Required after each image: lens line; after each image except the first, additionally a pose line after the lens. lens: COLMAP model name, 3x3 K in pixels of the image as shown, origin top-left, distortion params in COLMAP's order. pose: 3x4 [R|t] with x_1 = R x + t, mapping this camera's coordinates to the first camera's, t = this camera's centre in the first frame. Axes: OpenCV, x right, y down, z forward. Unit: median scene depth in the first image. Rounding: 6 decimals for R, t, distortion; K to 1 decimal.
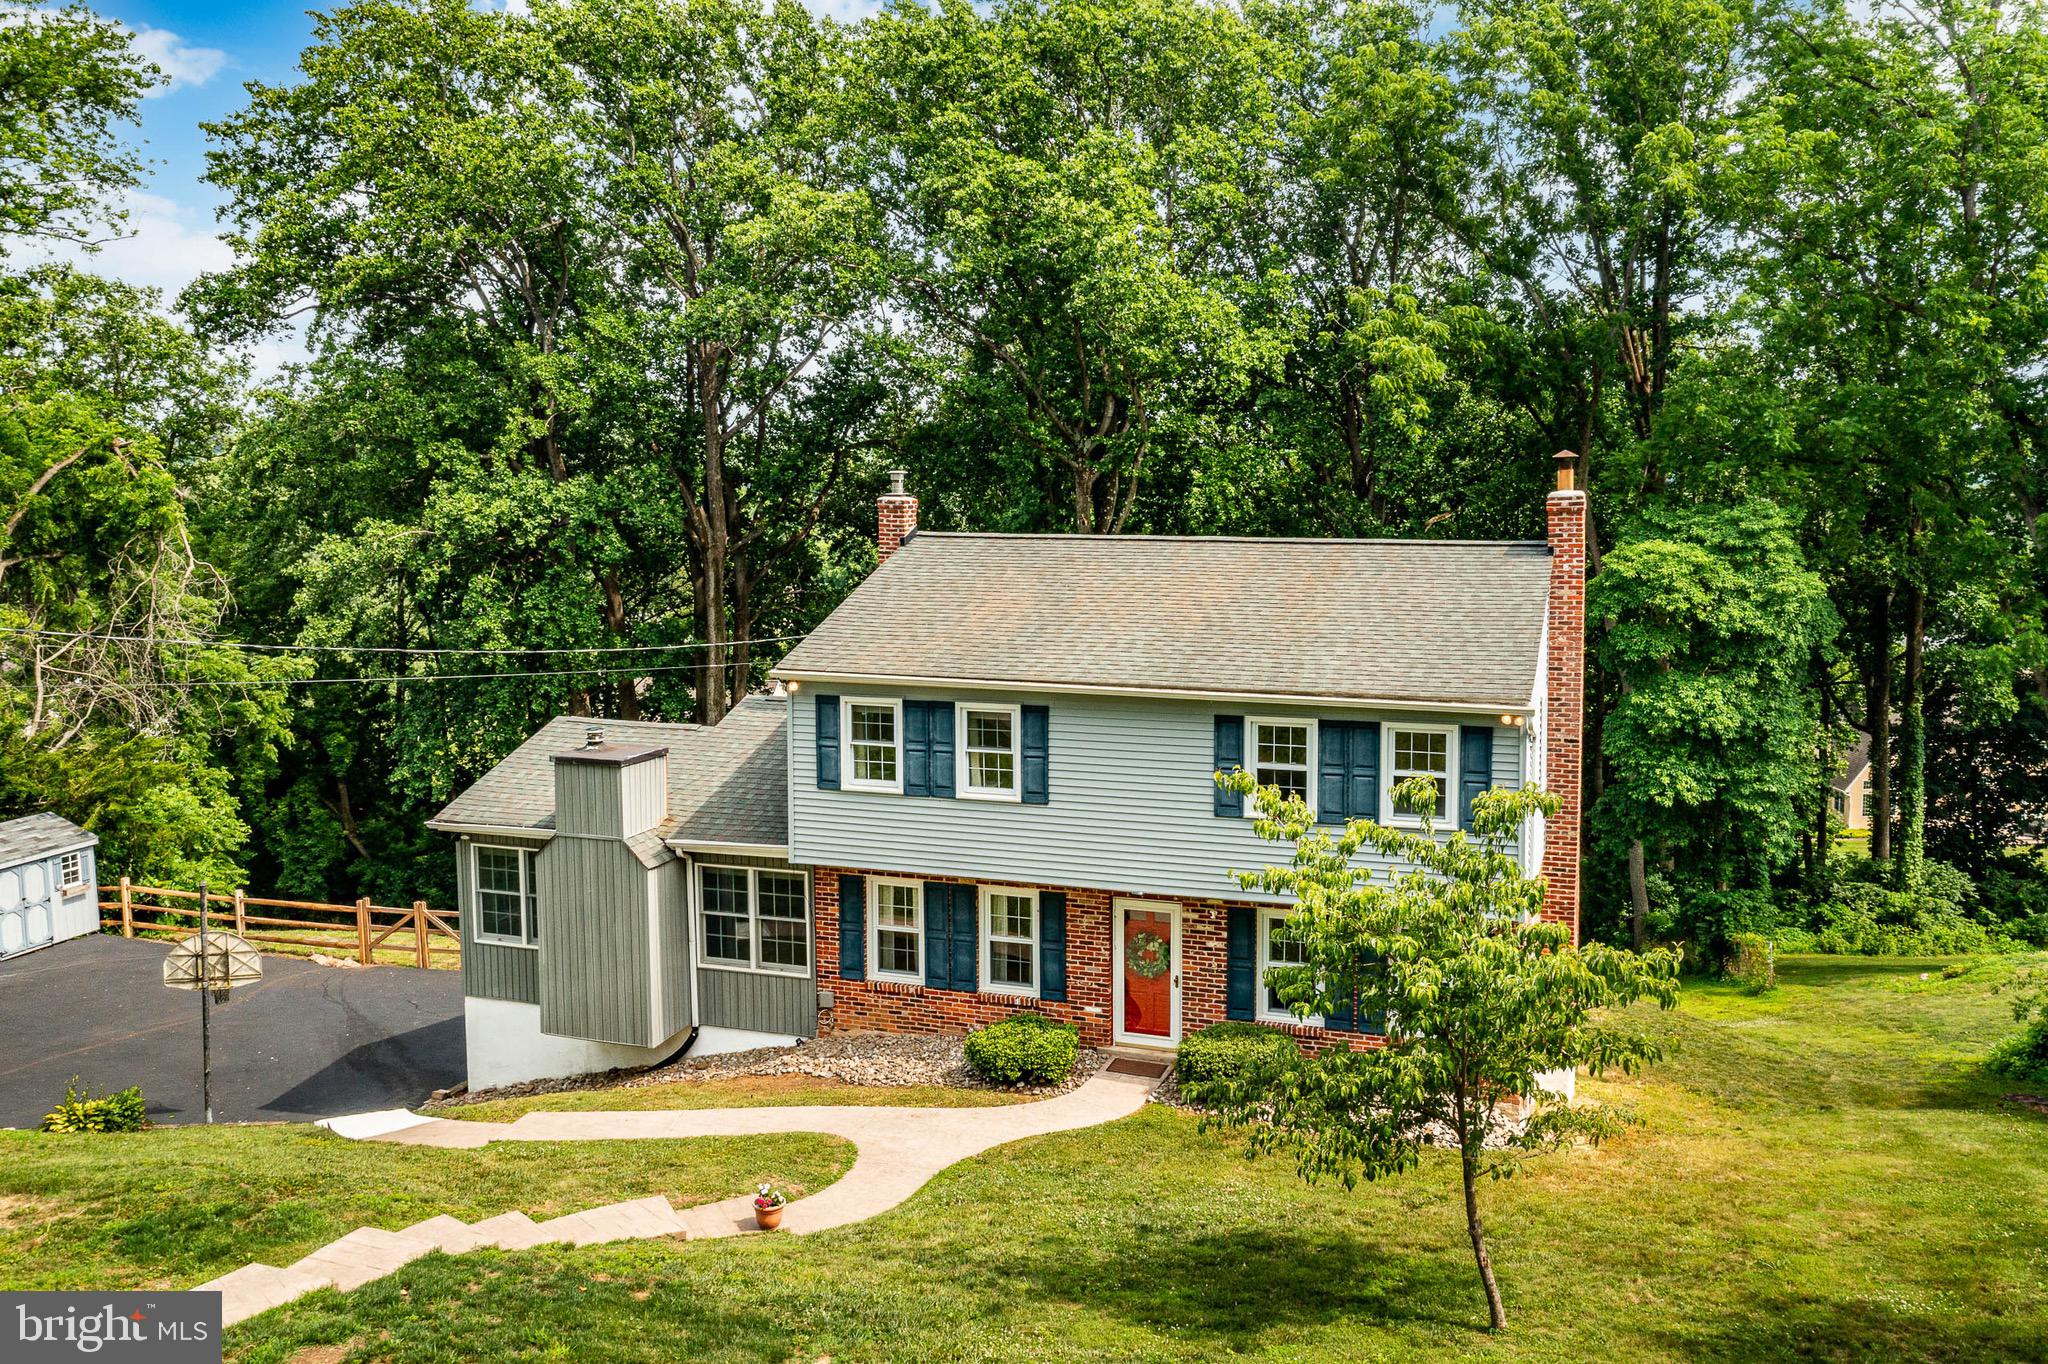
lens RADIAL K [[1630.8, 0, 1023.1], [0, 1630.8, 596.5], [0, 0, 1]] dist [0.029545, -0.087877]
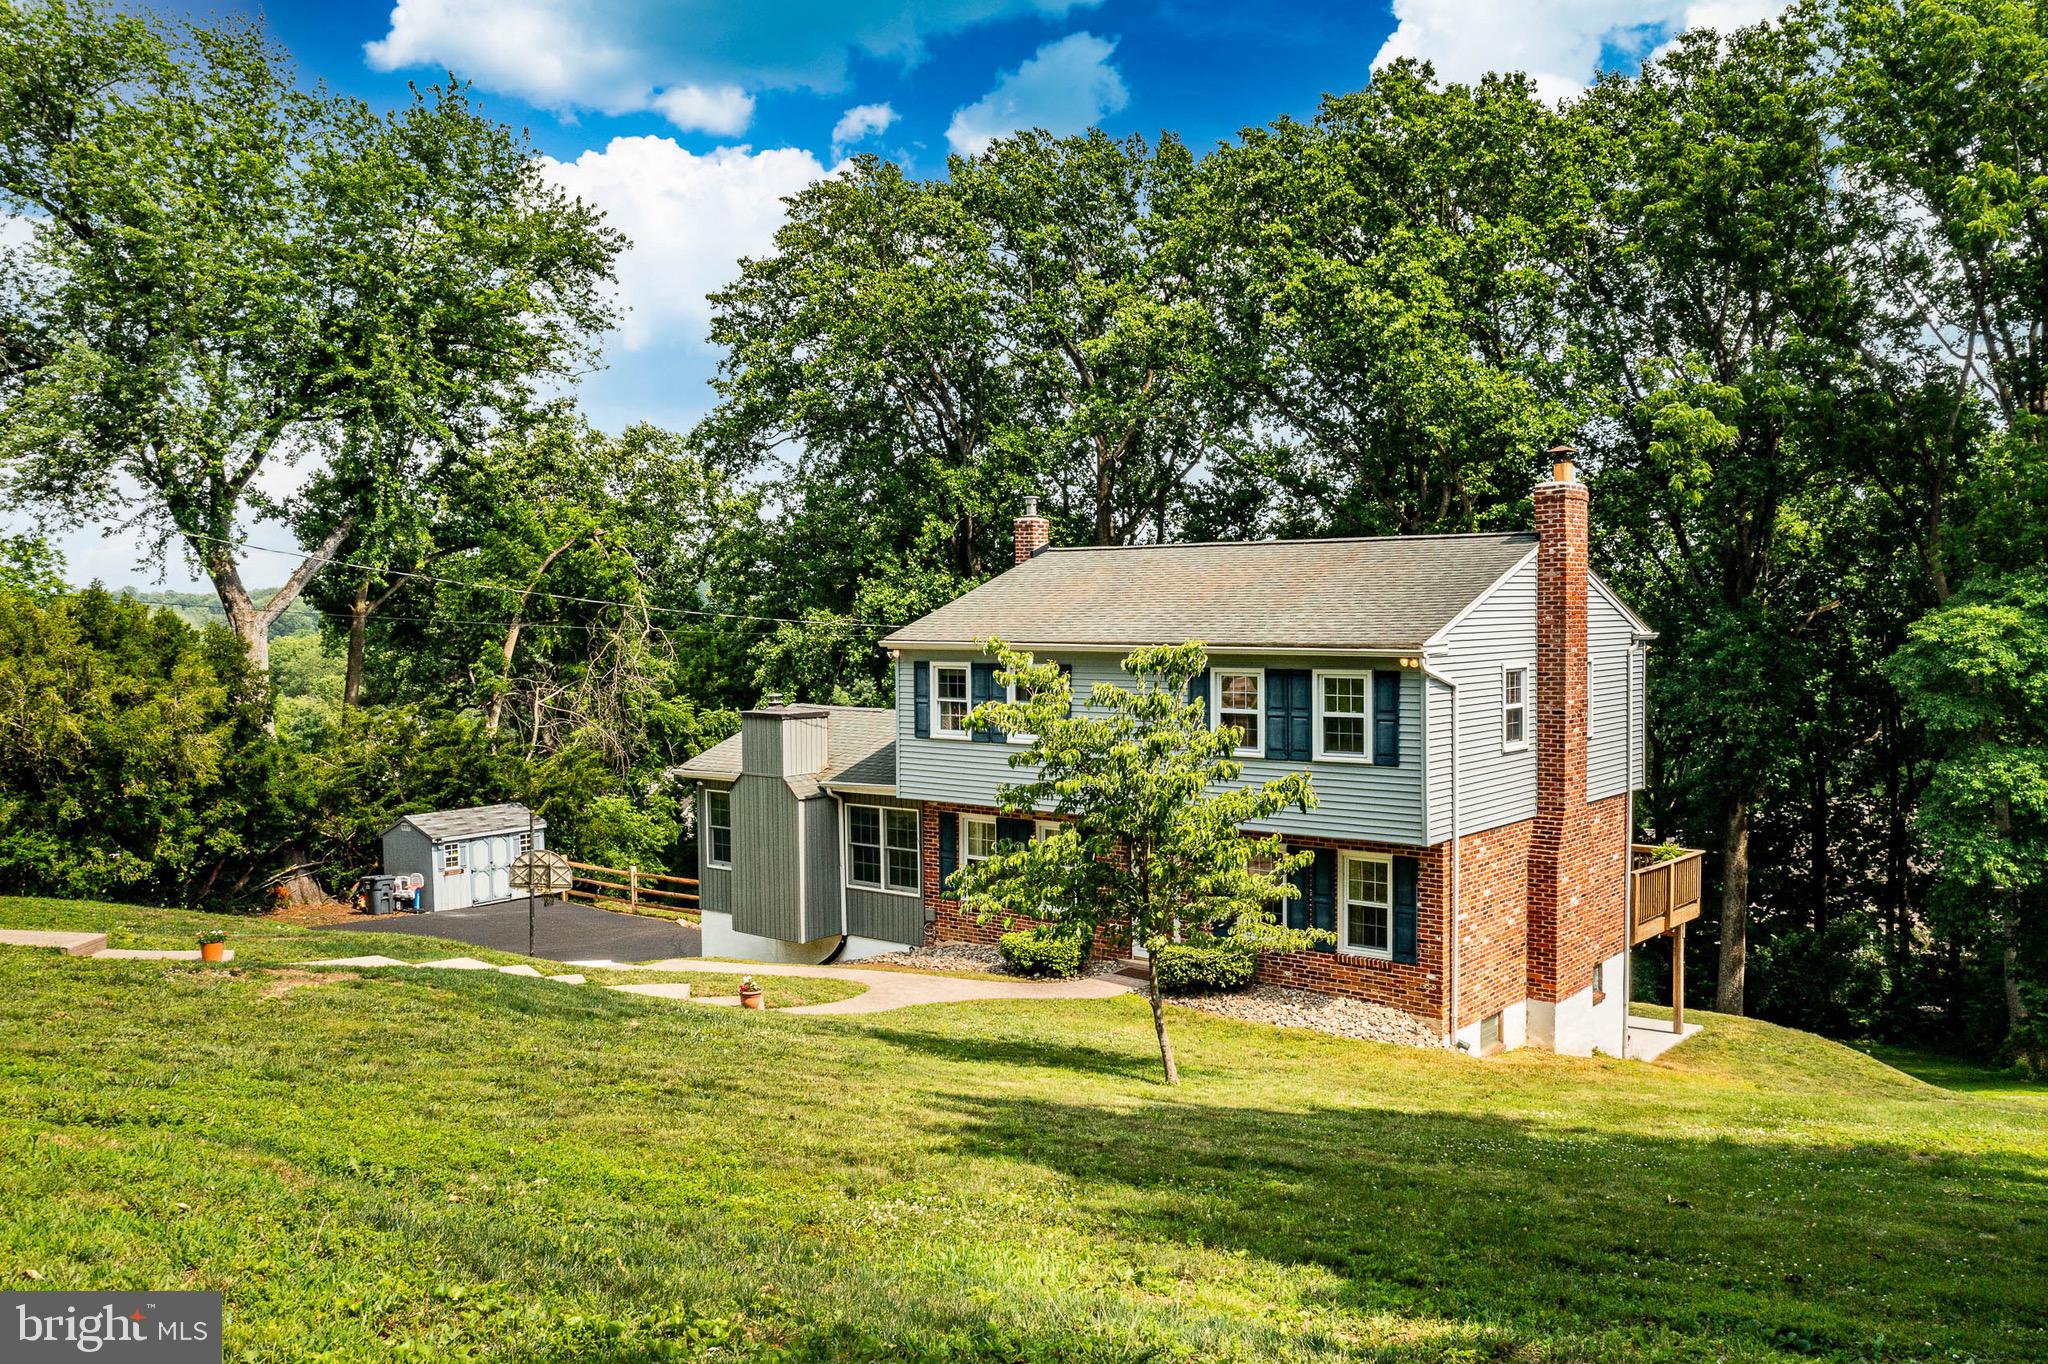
lens RADIAL K [[1595.1, 0, 926.7], [0, 1595.1, 679.3], [0, 0, 1]] dist [-0.016431, 0.001211]
pose [[0.925206, 0.018583, -0.379009, 0.184091], [-0.033601, 0.998889, -0.033047, 0.060850], [0.377974, 0.043311, 0.924803, -0.067444]]
